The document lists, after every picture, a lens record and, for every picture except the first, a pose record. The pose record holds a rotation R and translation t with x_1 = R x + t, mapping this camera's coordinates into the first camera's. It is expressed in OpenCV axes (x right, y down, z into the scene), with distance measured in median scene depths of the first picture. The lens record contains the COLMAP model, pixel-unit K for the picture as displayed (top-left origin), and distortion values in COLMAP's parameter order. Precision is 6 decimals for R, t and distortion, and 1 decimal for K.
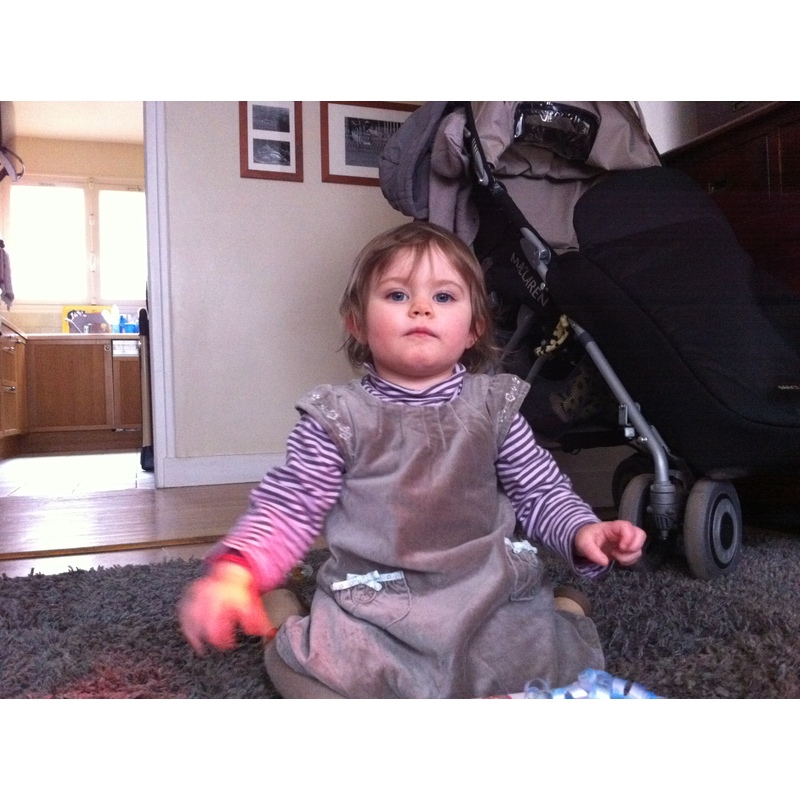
lens RADIAL K [[734.4, 0, 401.0], [0, 734.4, 400.1], [0, 0, 1]] dist [0.007110, -0.140482]
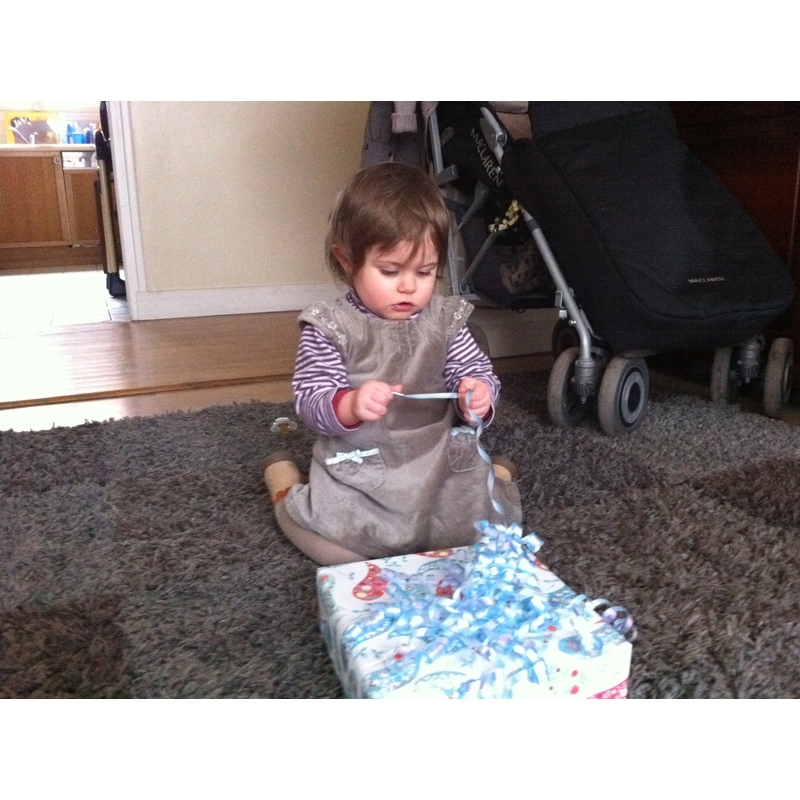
lens RADIAL K [[734.4, 0, 401.0], [0, 734.4, 400.1], [0, 0, 1]] dist [0.007110, -0.140482]
pose [[0.998243, -0.001001, 0.059248, -0.020024], [-0.014710, 0.964374, 0.264132, -0.125955], [-0.057401, -0.264540, 0.962665, -0.159382]]
